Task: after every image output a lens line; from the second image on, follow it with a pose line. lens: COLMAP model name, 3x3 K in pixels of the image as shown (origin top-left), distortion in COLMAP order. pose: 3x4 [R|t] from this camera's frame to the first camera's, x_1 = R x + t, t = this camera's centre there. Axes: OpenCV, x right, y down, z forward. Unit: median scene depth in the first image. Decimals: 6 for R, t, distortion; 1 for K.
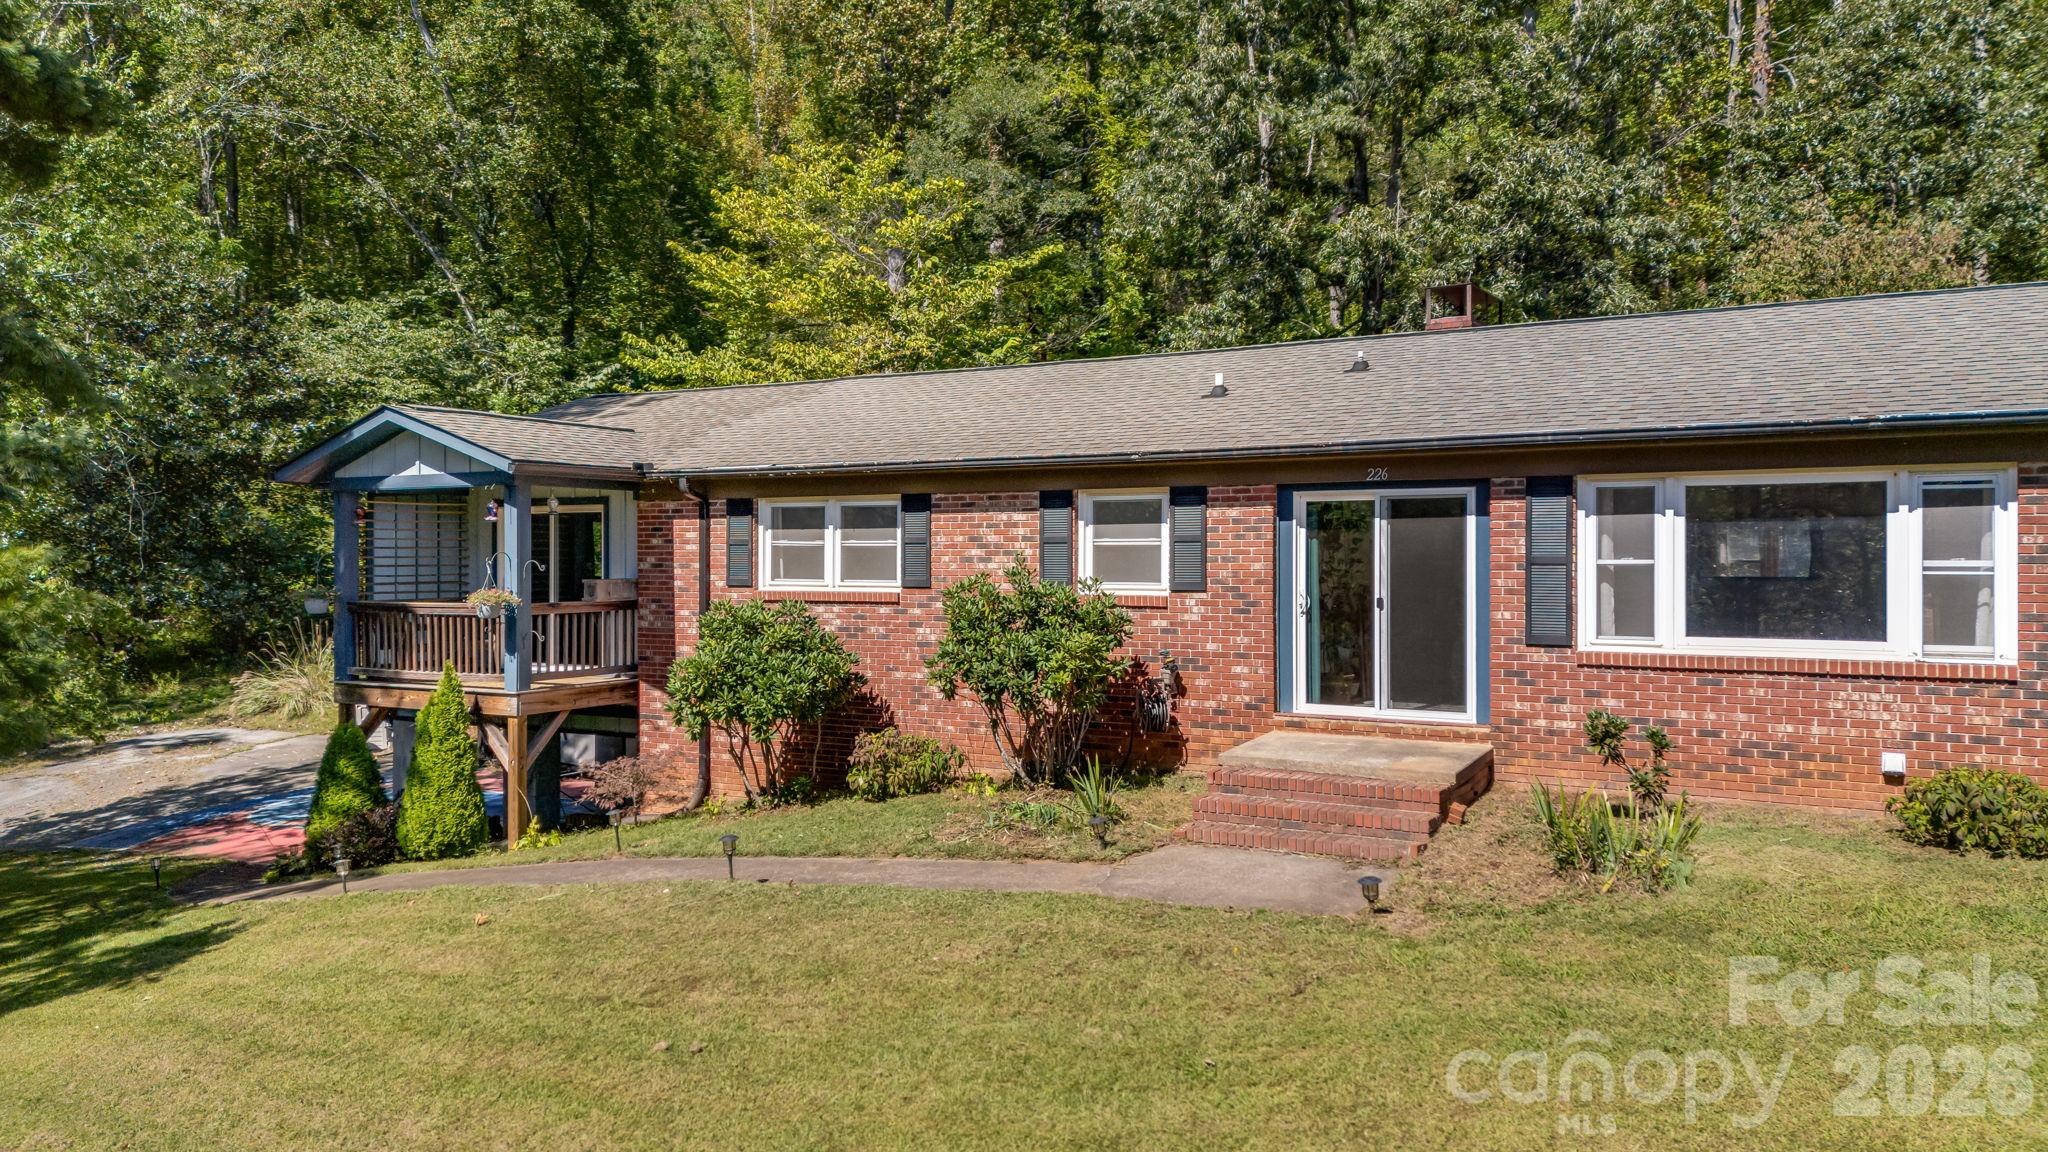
lens RADIAL K [[1494.1, 0, 1048.3], [0, 1494.1, 569.2], [0, 0, 1]] dist [0.130329, -0.167706]
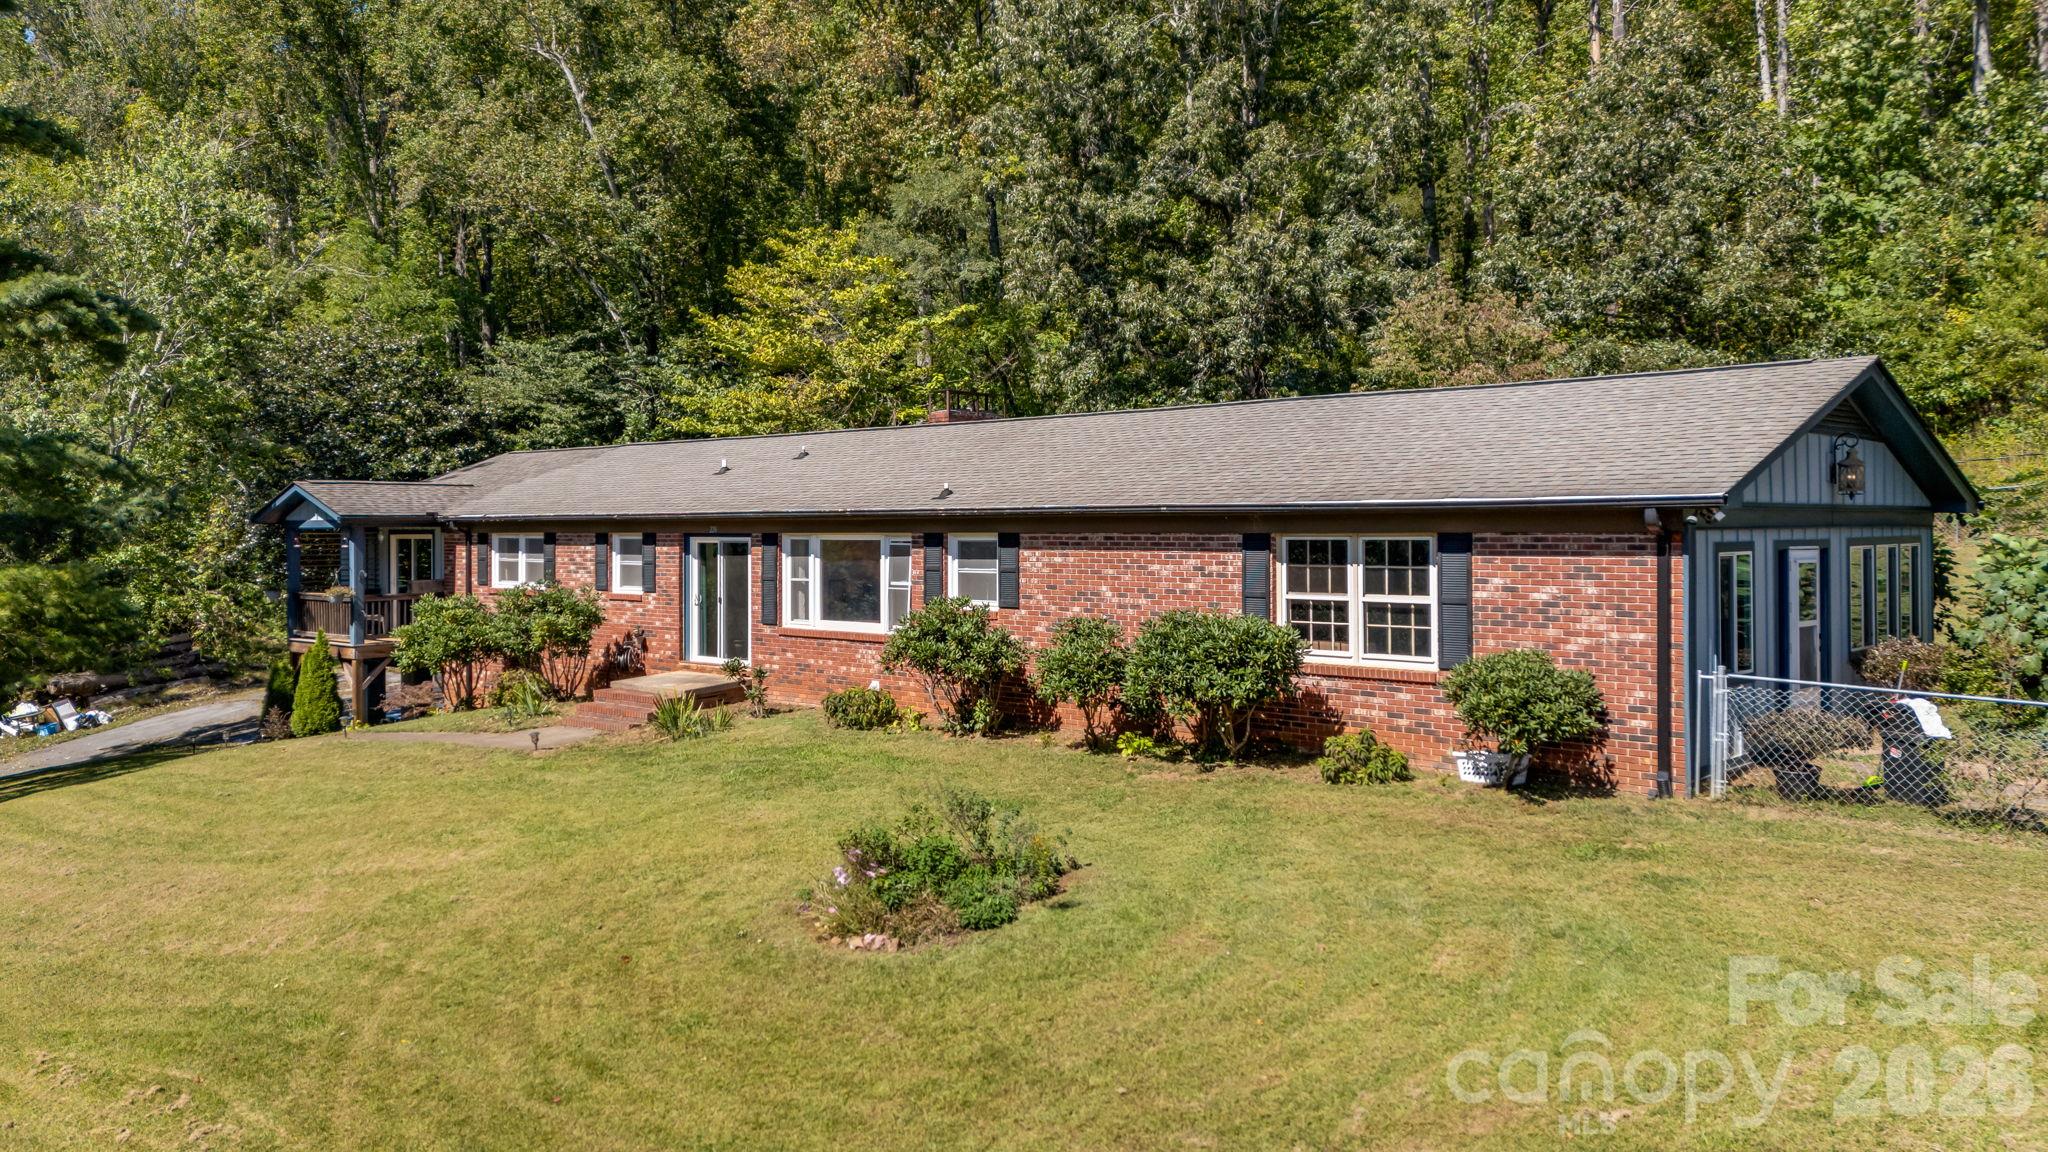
lens RADIAL K [[1494.1, 0, 1048.3], [0, 1494.1, 569.2], [0, 0, 1]] dist [0.130329, -0.167706]
pose [[0.979399, 0.001635, -0.201928, 0.918103], [0.002725, 0.999769, 0.021315, -0.049407], [0.201917, -0.021426, 0.979168, -0.660804]]
